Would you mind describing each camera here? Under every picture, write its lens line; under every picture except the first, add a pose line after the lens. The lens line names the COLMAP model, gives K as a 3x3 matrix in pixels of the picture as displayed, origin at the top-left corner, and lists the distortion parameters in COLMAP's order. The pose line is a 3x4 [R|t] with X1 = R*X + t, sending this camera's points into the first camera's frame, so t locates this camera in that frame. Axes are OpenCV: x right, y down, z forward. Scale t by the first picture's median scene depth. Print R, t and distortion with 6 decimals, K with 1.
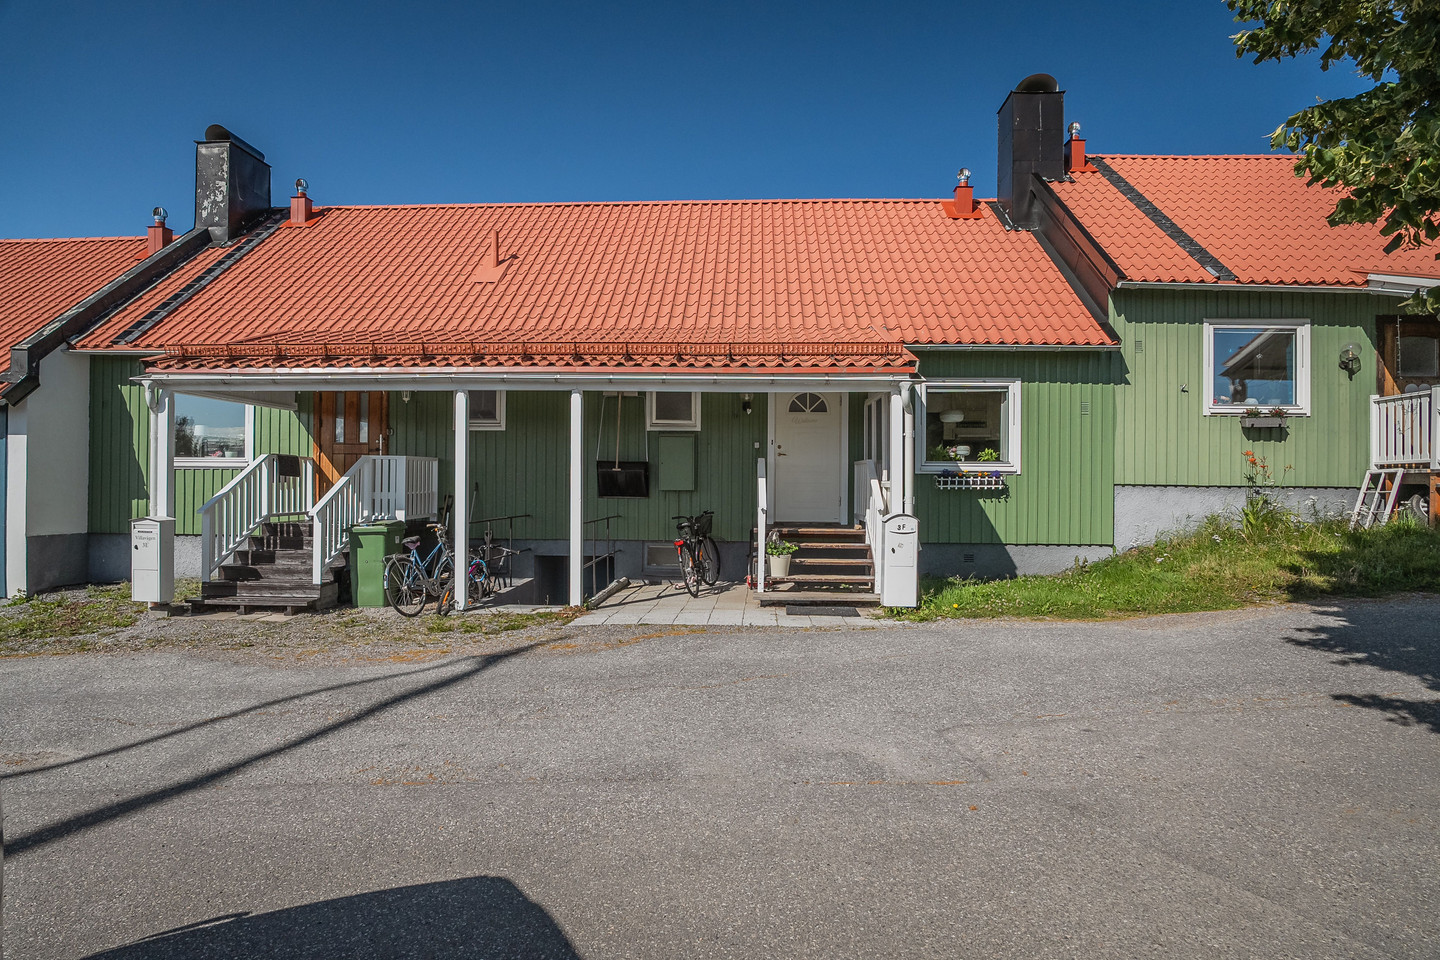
lens RADIAL K [[776.7, 0, 717.2], [0, 776.7, 477.9], [0, 0, 1]] dist [0.008786, -0.002636]
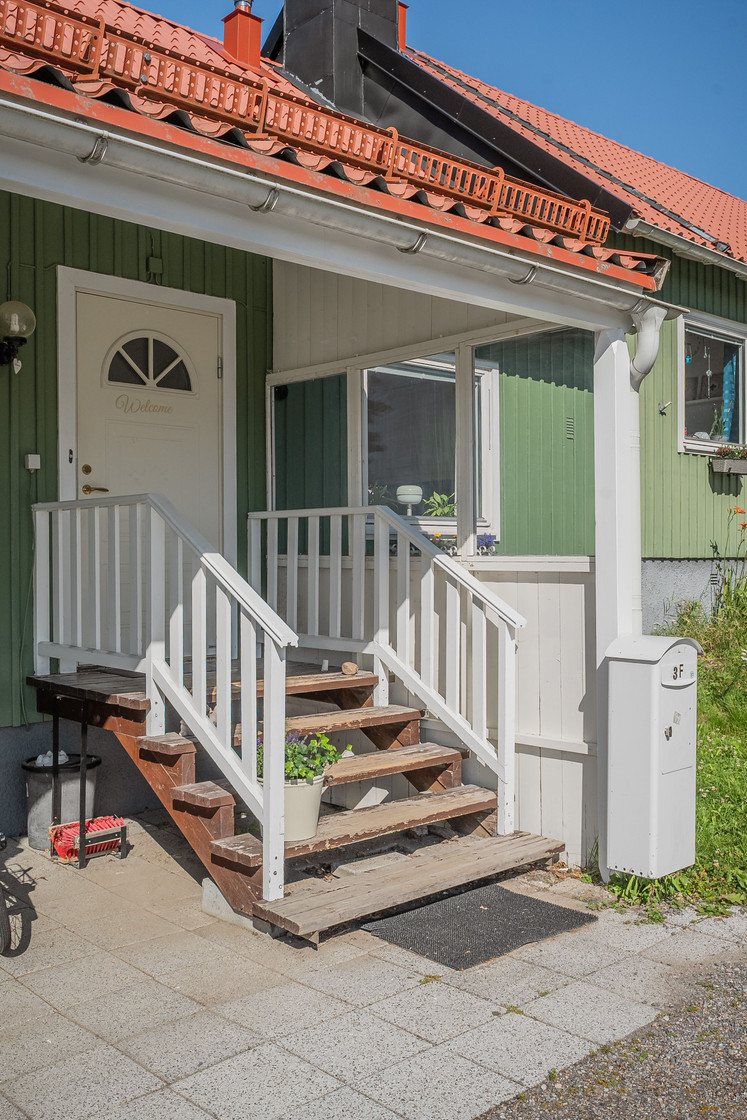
lens RADIAL K [[1043.9, 0, 372.5], [0, 1043.9, 558.5], [0, 0, 1]] dist [0.013471, 0.000000]
pose [[0.717611, -0.011372, 0.696352, -0.178940], [0.006781, 0.999933, 0.009341, -0.000028], [-0.696412, -0.001981, 0.717640, 0.537160]]
